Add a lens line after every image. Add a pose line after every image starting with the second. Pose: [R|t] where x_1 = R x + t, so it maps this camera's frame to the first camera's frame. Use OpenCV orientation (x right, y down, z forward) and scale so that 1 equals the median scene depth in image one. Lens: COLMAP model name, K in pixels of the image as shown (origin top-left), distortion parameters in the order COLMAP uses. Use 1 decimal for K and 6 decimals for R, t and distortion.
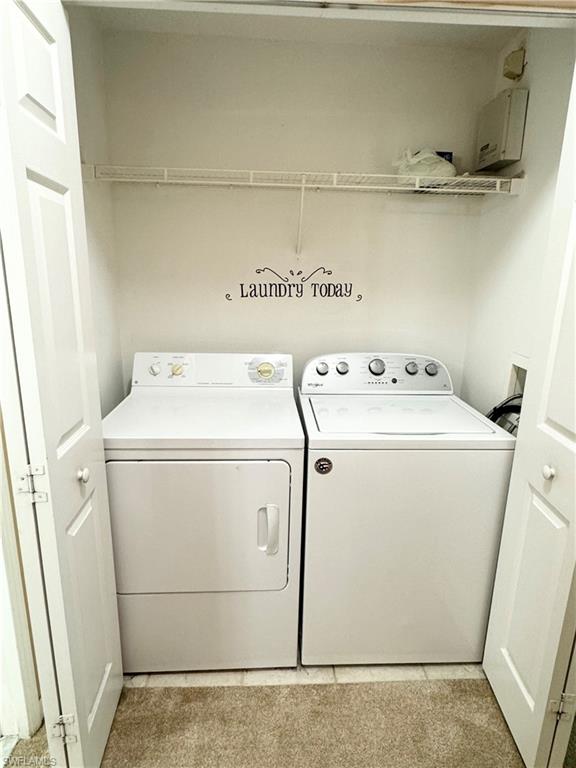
lens RADIAL K [[437.9, 0, 288.5], [0, 437.9, 385.2], [0, 0, 1]] dist [-0.007435, -0.000075]
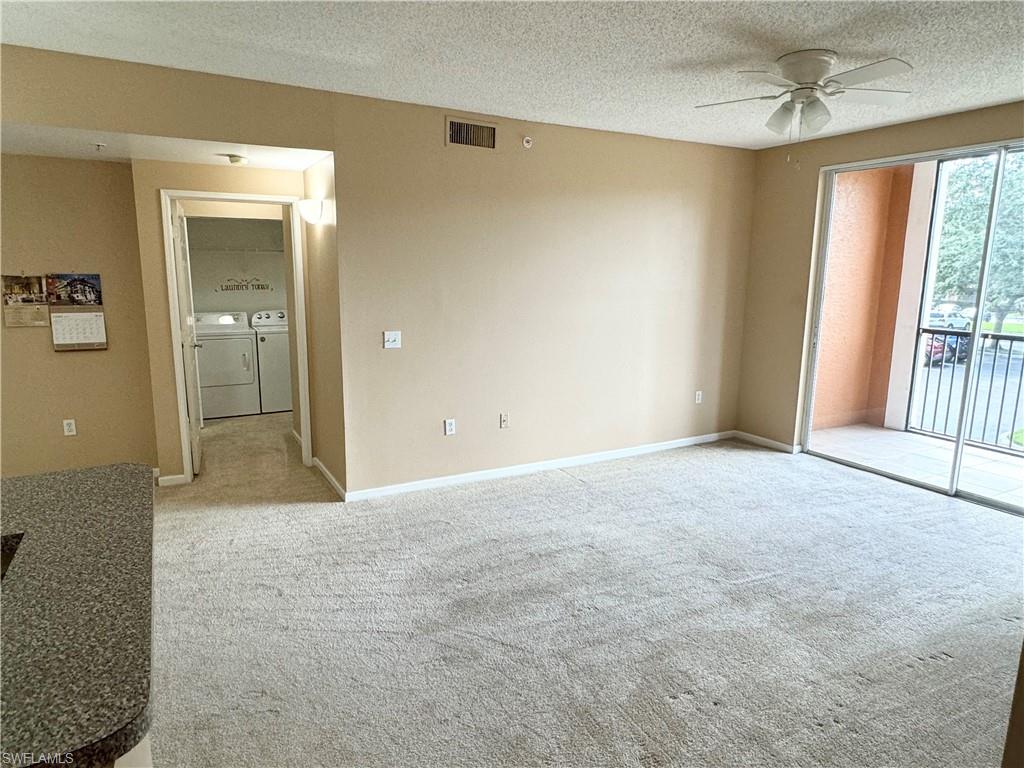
lens RADIAL K [[646.6, 0, 518.7], [0, 646.6, 384.5], [0, 0, 1]] dist [-0.036520, 0.010097]
pose [[0.891991, -0.091595, 0.442676, -0.281405], [0.114115, 0.993167, -0.024444, 0.645025], [-0.437412, 0.072320, 0.896348, -3.137793]]
